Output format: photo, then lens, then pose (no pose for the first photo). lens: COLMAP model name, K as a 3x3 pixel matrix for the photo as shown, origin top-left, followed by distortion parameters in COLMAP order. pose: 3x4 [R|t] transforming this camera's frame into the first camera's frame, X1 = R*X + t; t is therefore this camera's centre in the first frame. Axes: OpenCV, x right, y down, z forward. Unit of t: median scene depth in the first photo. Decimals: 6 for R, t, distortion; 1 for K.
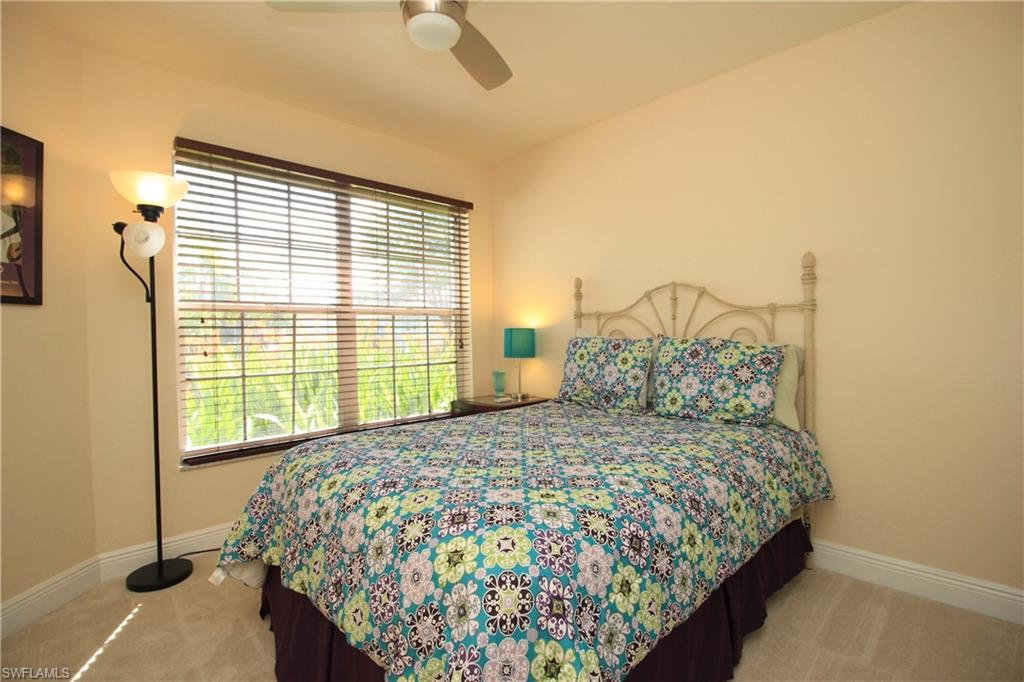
lens RADIAL K [[485.1, 0, 512.4], [0, 485.1, 336.4], [0, 0, 1]] dist [-0.004922, -0.009314]
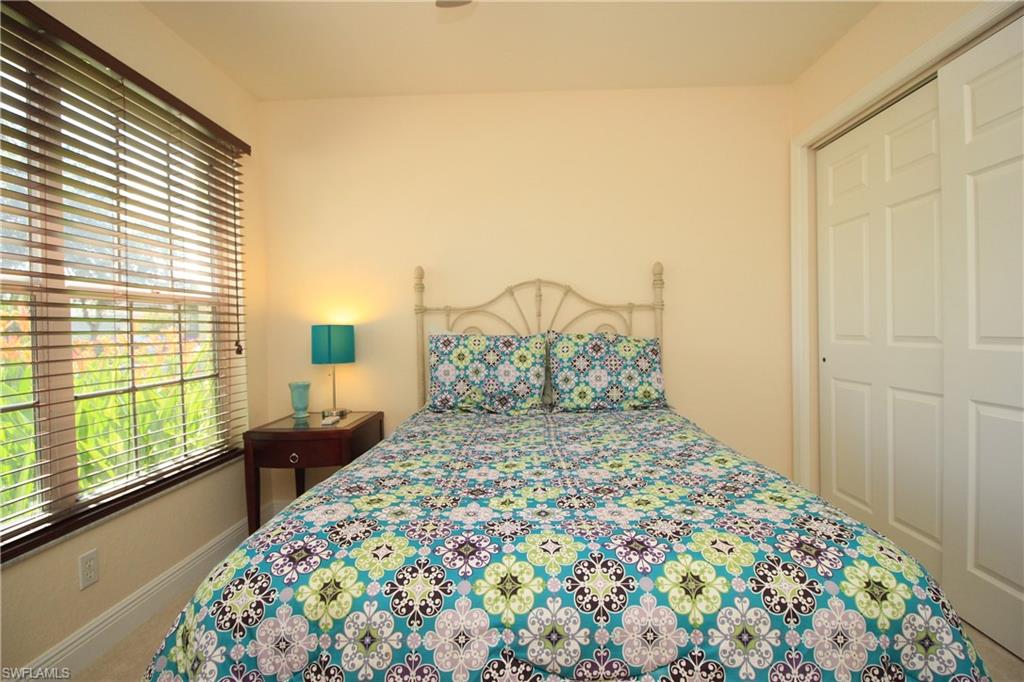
lens RADIAL K [[485.1, 0, 513.9], [0, 485.1, 340.7], [0, 0, 1]] dist [-0.004922, -0.009314]
pose [[0.705627, -0.016735, 0.708385, -0.451402], [0.014941, 0.999850, 0.008737, 0.007083], [-0.708426, 0.004419, 0.705772, 0.346336]]
